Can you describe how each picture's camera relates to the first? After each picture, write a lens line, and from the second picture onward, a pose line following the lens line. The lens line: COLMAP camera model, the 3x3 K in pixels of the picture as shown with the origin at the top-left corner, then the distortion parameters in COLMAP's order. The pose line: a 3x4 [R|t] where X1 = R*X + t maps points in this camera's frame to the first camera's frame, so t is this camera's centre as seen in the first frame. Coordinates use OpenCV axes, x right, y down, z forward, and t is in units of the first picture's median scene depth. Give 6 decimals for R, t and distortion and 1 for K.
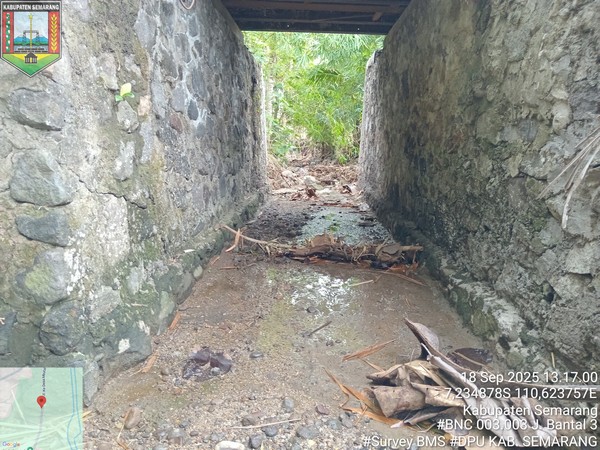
lens RADIAL K [[441.7, 0, 302.3], [0, 441.7, 224.1], [0, 0, 1]] dist [0.032472, -0.091435]
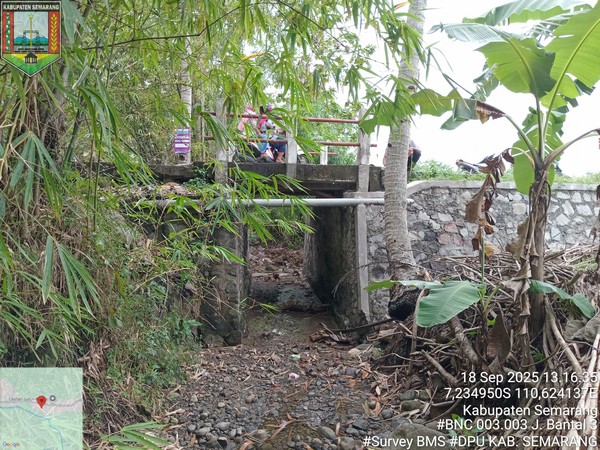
lens RADIAL K [[441.7, 0, 302.3], [0, 441.7, 224.1], [0, 0, 1]] dist [0.032472, -0.091435]
pose [[0.991577, 0.002340, 0.129499, -0.231654], [0.017485, 0.988265, -0.151744, -0.023690], [-0.128335, 0.152731, 0.979900, -1.626841]]
